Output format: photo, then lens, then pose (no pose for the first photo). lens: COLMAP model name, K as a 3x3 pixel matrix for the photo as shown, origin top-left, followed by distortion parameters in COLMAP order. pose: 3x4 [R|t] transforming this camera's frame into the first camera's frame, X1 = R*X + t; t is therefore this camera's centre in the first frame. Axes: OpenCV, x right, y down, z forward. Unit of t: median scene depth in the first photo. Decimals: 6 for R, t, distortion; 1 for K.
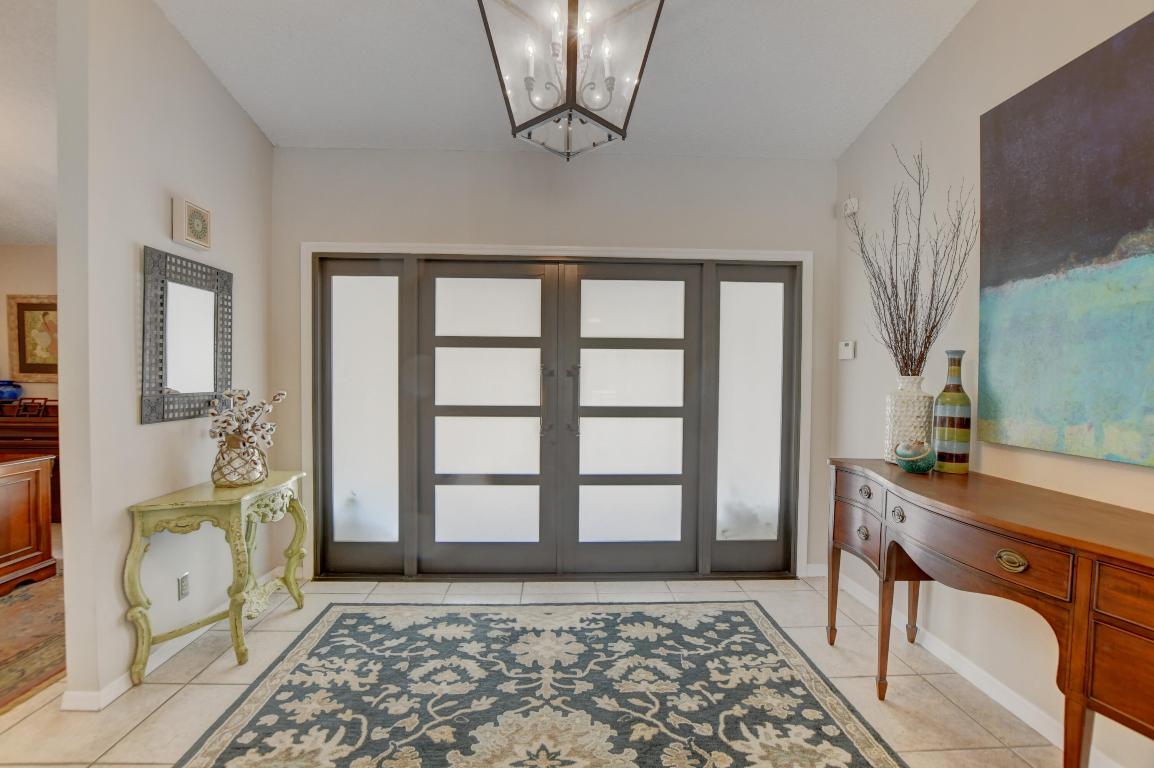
lens RADIAL K [[507.1, 0, 577.7], [0, 507.1, 382.8], [0, 0, 1]] dist [-0.013427, -0.000350]
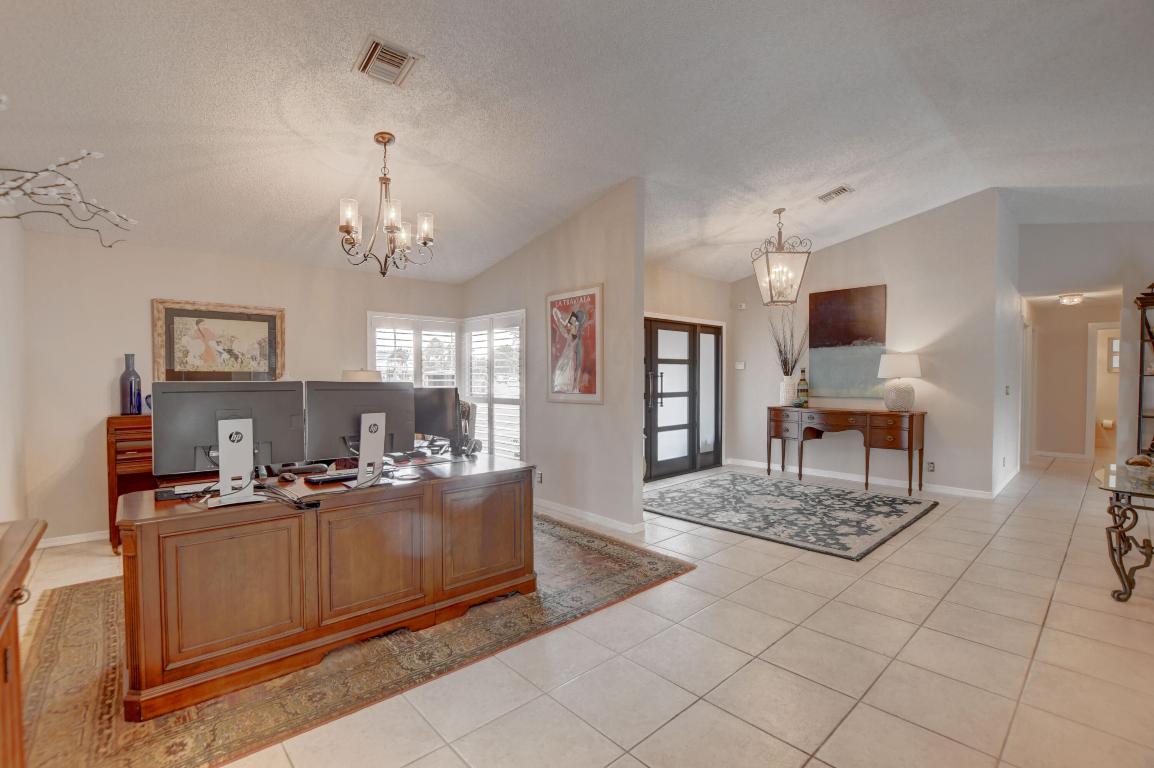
lens RADIAL K [[507.1, 0, 570.4], [0, 507.1, 383.7], [0, 0, 1]] dist [-0.013427, -0.000350]
pose [[0.768146, -0.018772, 0.640000, -1.550719], [0.019558, 0.999792, 0.005851, -0.007501], [-0.639976, 0.008023, 0.768353, -0.312793]]
